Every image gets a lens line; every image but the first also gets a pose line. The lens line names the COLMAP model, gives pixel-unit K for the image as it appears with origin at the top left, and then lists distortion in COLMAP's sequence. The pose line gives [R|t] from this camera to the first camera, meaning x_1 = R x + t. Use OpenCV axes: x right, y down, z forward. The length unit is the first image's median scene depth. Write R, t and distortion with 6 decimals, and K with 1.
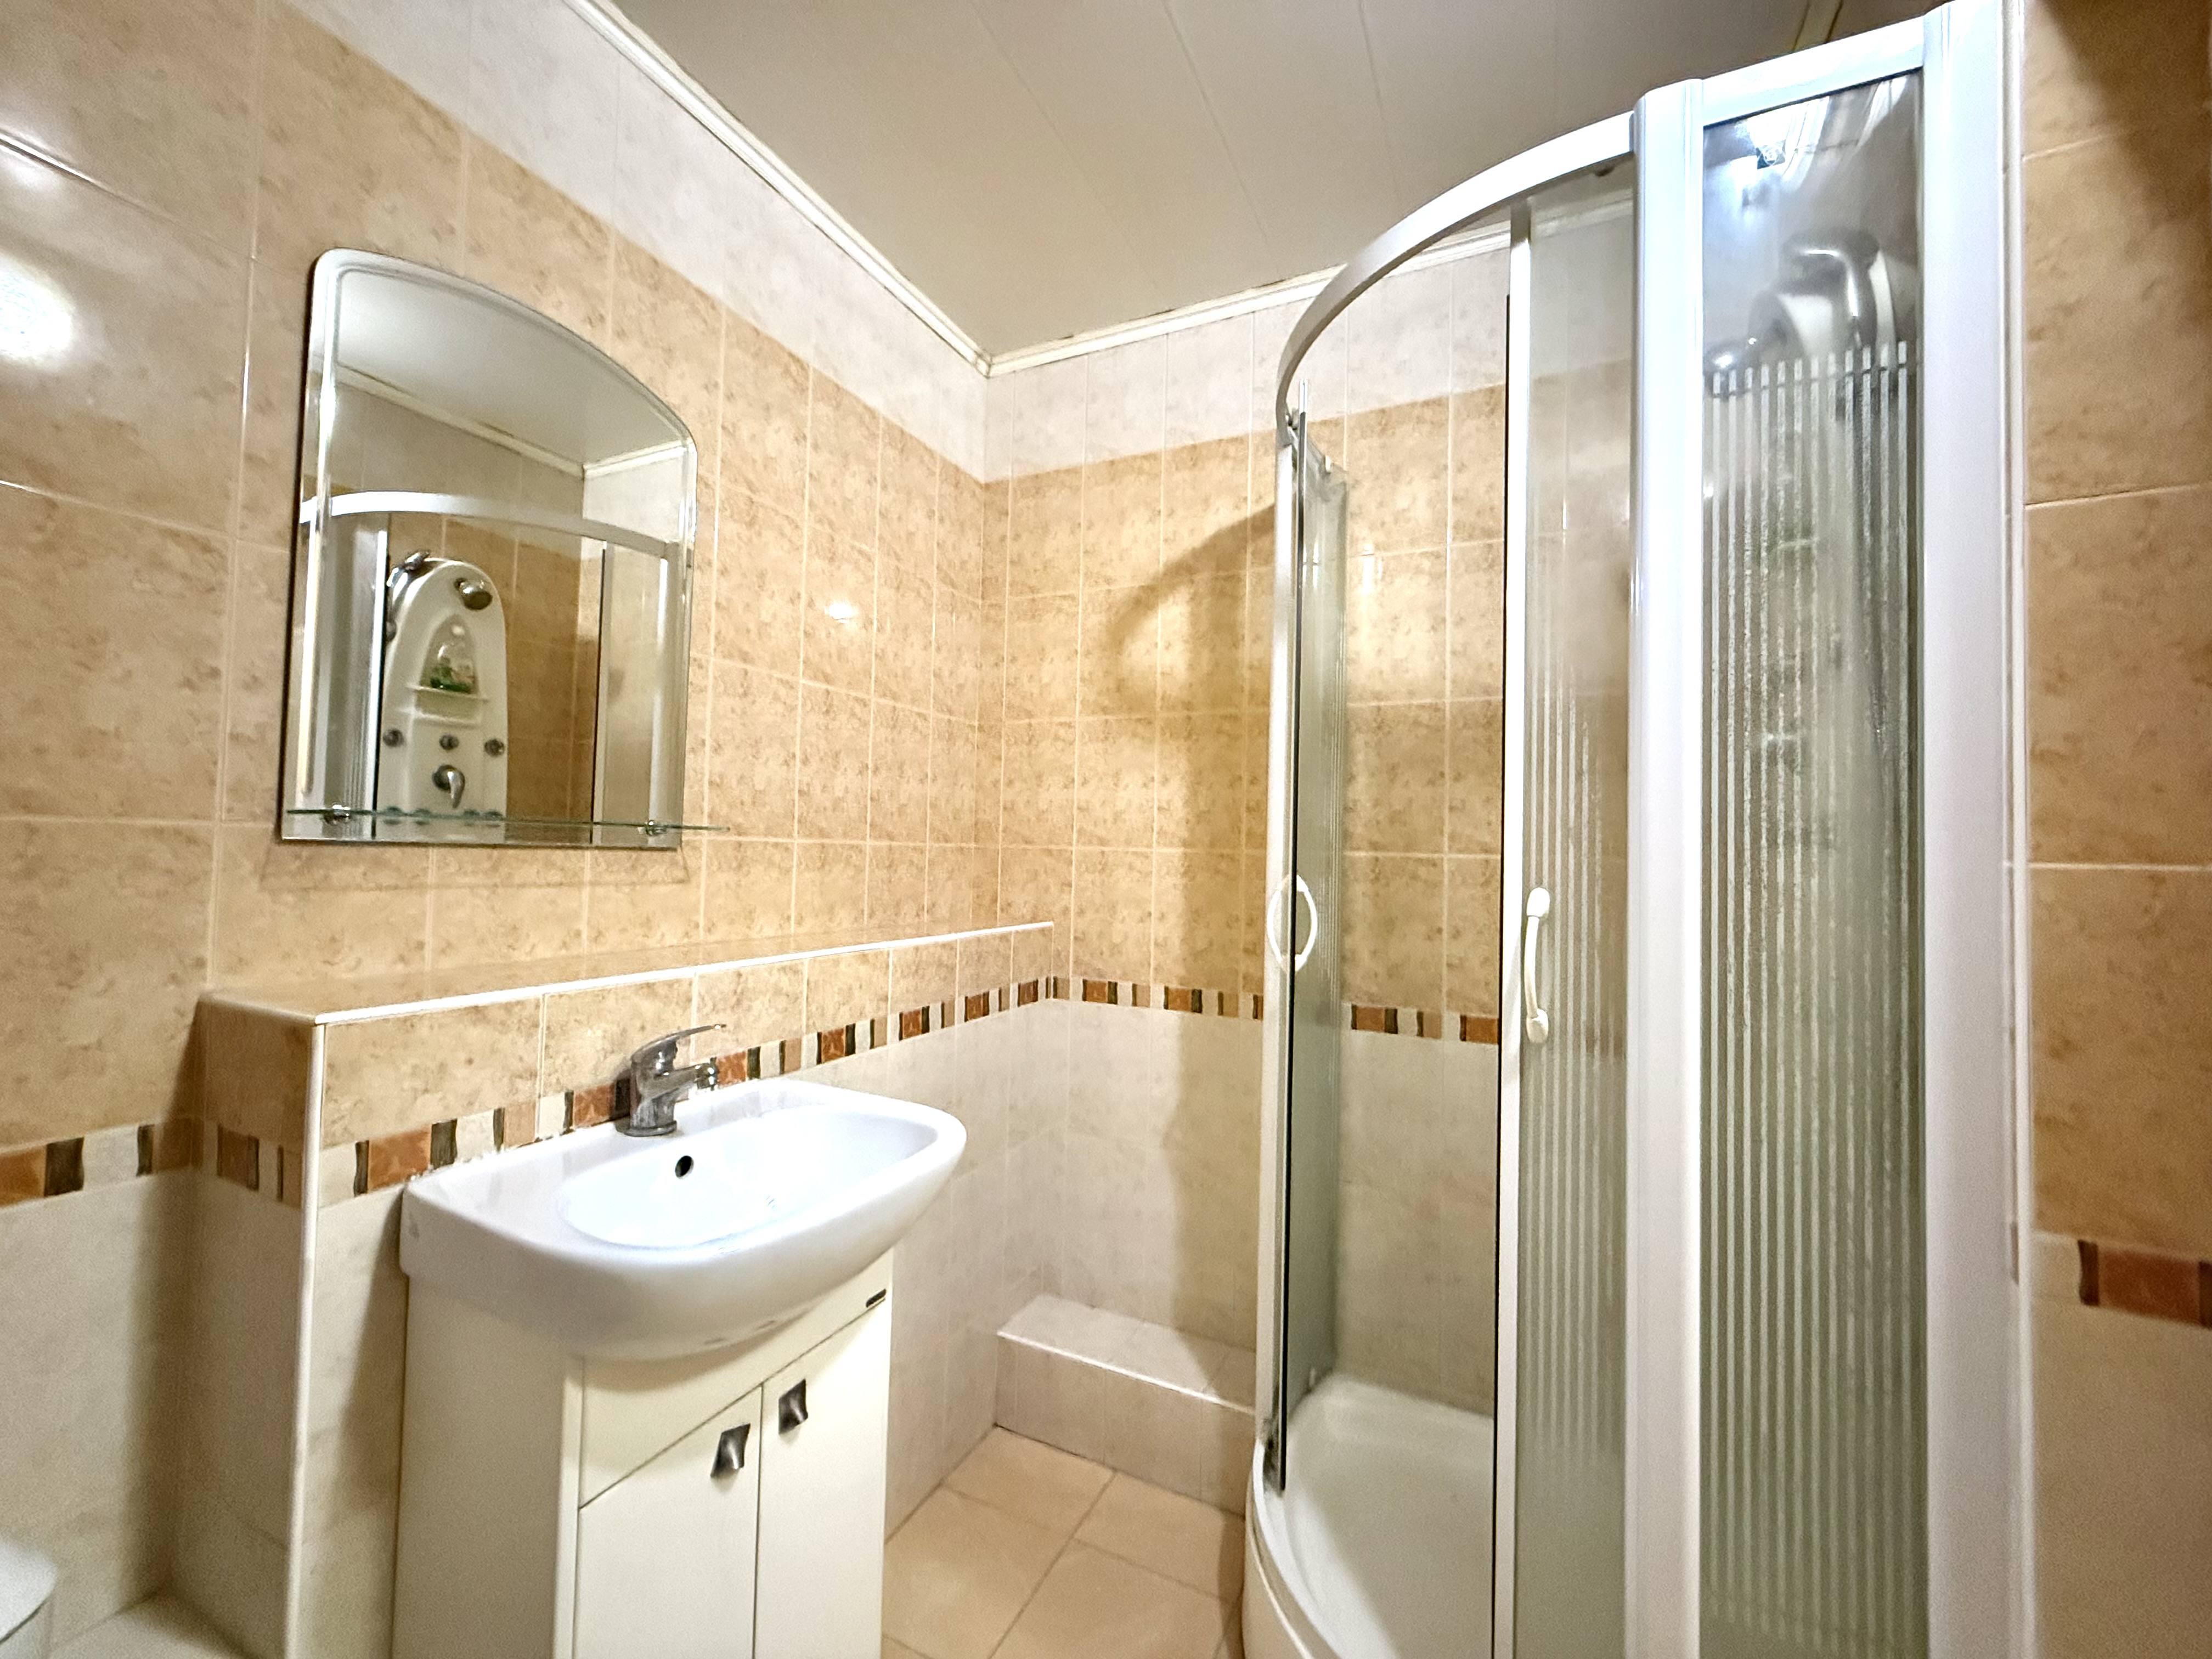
lens RADIAL K [[878.8, 0, 1097.3], [0, 878.8, 816.7], [0, 0, 1]] dist [-0.001860, 0.000259]
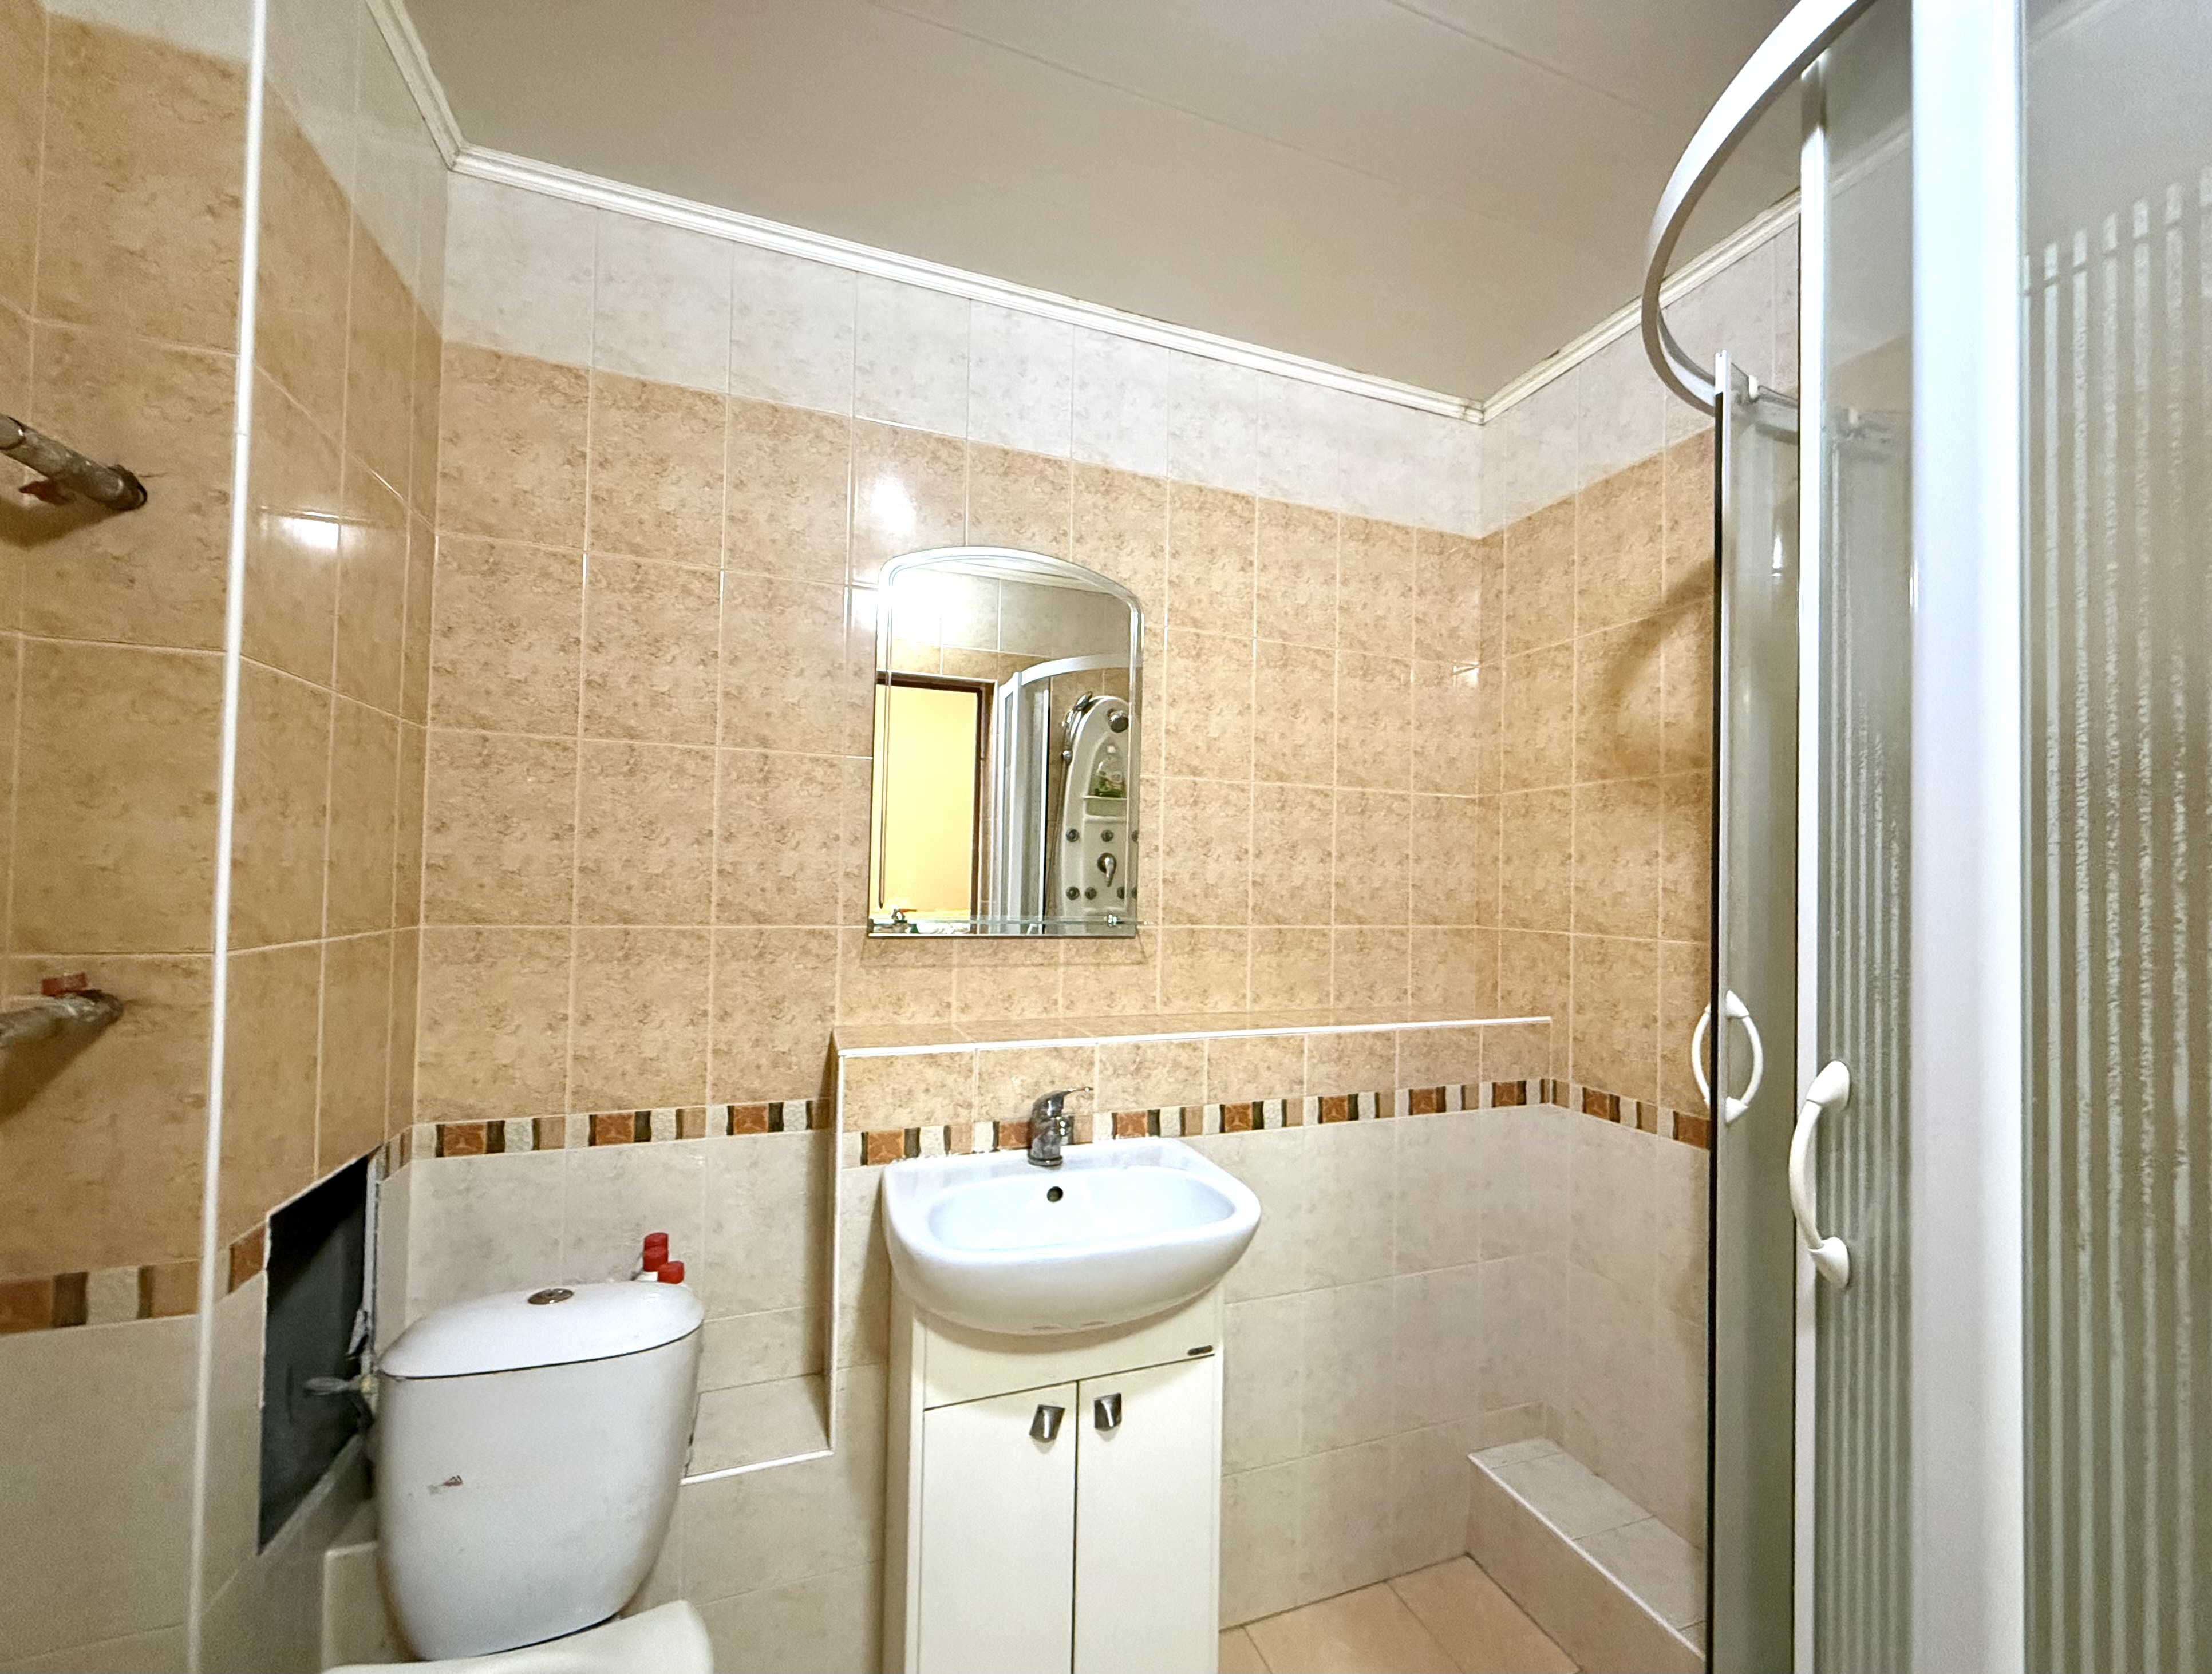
lens RADIAL K [[890.2, 0, 1117.4], [0, 890.2, 857.6], [0, 0, 1]] dist [-0.001777, -0.000060]
pose [[0.736804, -0.032673, -0.675317, 0.311027], [0.024909, 0.999465, -0.021178, -0.042879], [0.675648, -0.001217, 0.737224, 0.057331]]
